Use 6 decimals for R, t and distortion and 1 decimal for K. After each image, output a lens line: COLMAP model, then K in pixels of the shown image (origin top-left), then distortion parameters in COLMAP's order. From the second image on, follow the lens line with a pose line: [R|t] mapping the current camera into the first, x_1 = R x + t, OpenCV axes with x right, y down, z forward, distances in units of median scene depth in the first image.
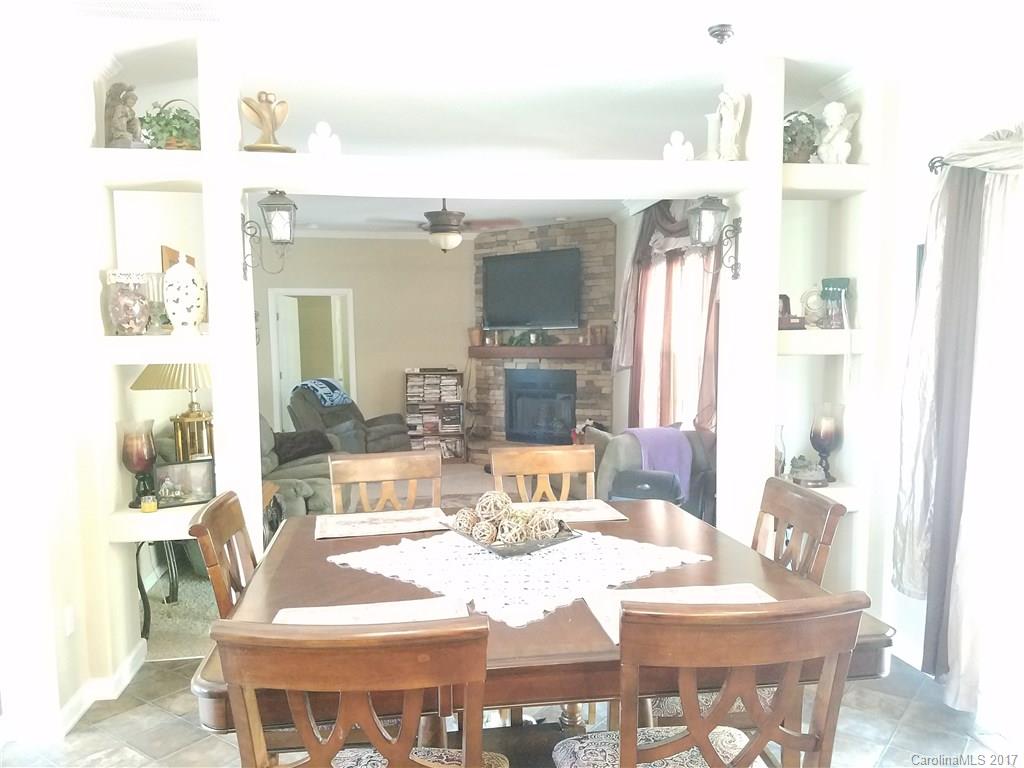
lens RADIAL K [[783.8, 0, 486.0], [0, 783.8, 401.5], [0, 0, 1]] dist [0.225105, -0.450590]
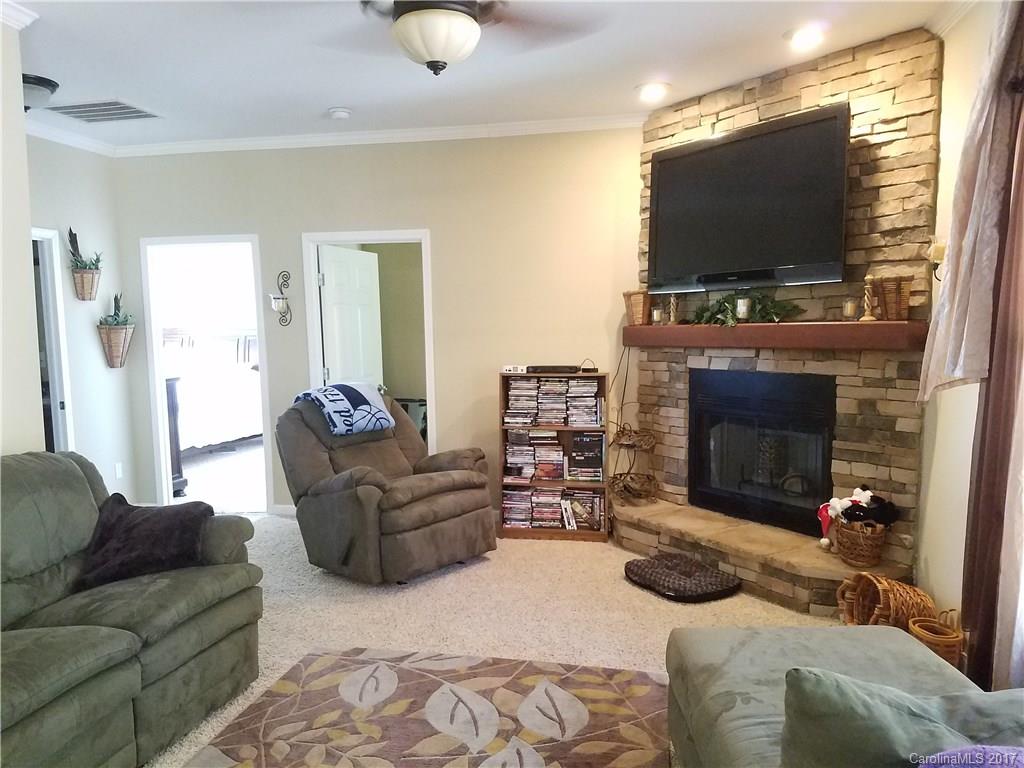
lens RADIAL K [[783.8, 0, 486.0], [0, 783.8, 401.5], [0, 0, 1]] dist [0.225105, -0.450590]
pose [[0.944203, 0.029340, -0.328055, 0.071713], [-0.021808, 0.999408, 0.026617, -0.030962], [0.328642, -0.017978, 0.944284, 0.458044]]
